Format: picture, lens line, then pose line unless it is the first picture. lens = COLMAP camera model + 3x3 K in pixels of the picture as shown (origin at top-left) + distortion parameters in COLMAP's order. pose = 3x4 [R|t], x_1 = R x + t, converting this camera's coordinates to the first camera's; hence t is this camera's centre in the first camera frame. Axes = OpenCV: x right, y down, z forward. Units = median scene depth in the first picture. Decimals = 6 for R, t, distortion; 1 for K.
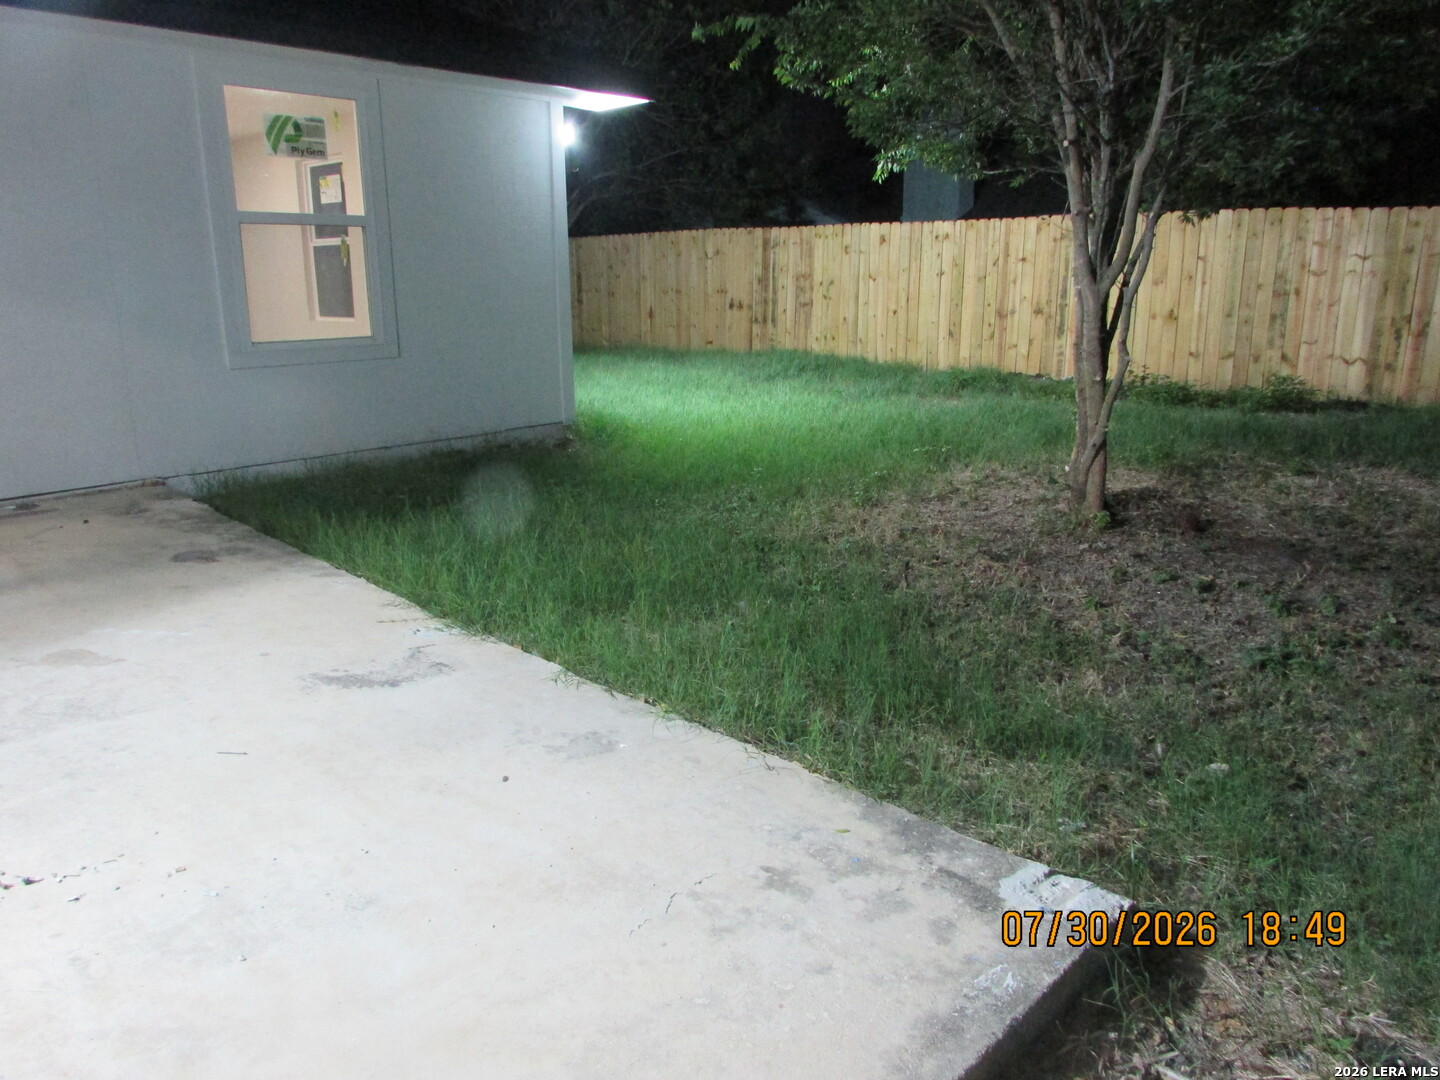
lens RADIAL K [[1023.7, 0, 714.2], [0, 1023.7, 549.3], [0, 0, 1]] dist [-0.033768, 0.015014]
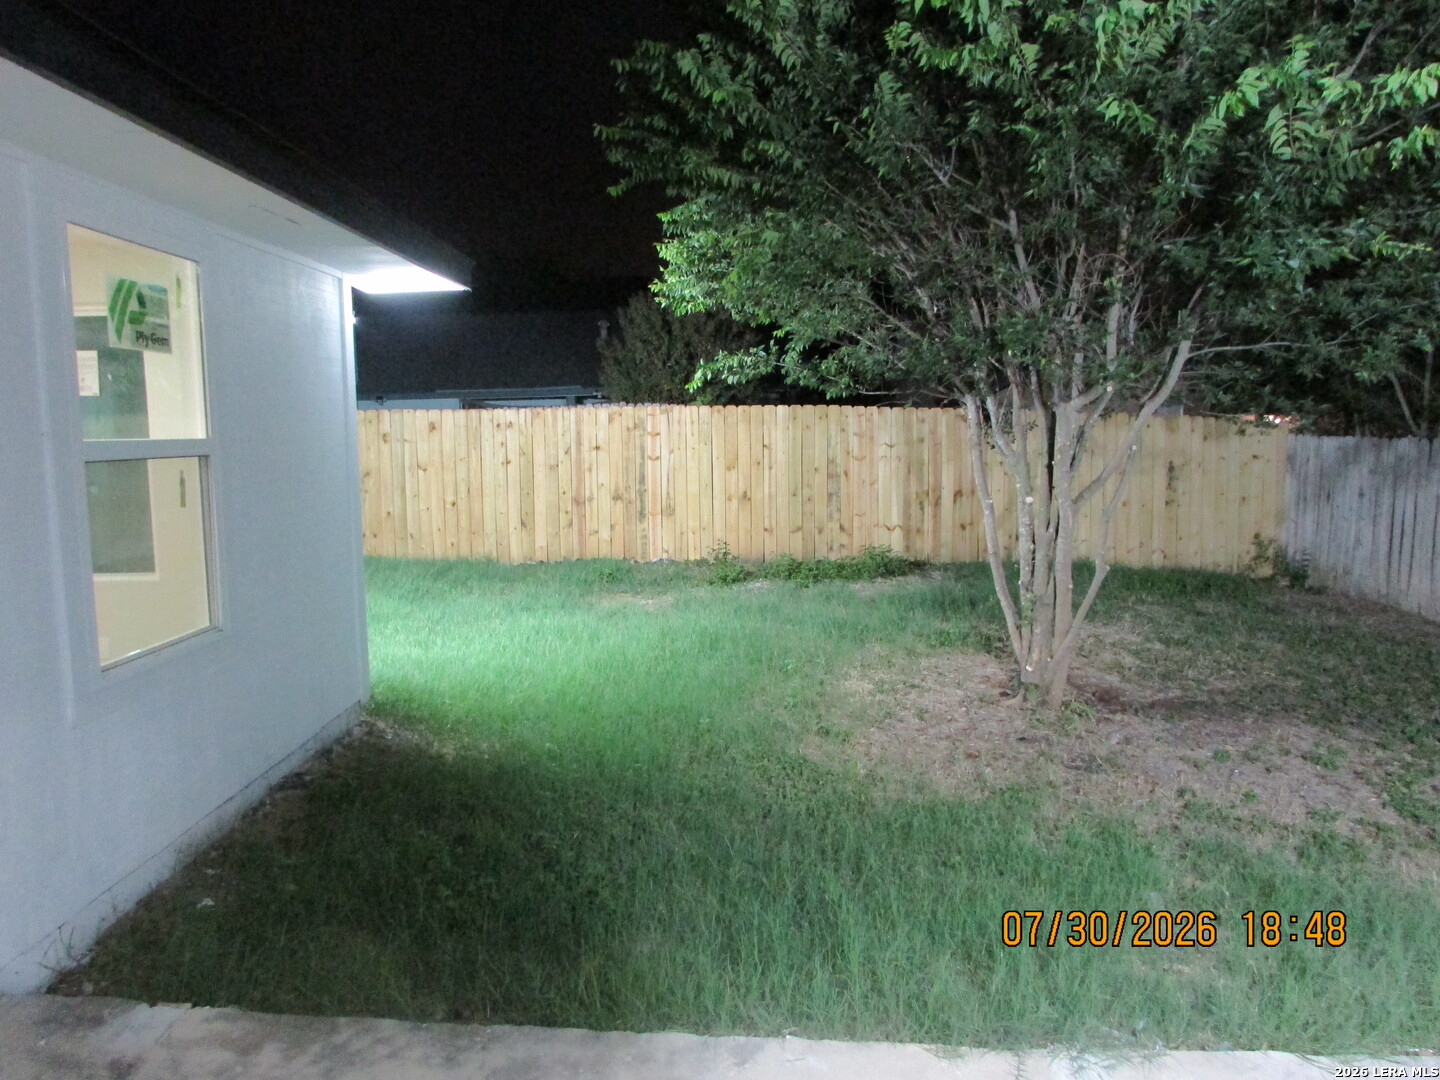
lens RADIAL K [[1023.7, 0, 717.7], [0, 1023.7, 547.7], [0, 0, 1]] dist [-0.033768, 0.015014]
pose [[0.743967, -0.081356, 0.663245, -0.330289], [0.179394, 0.980440, -0.080963, -0.097248], [-0.643685, 0.179216, 0.744010, 0.215765]]
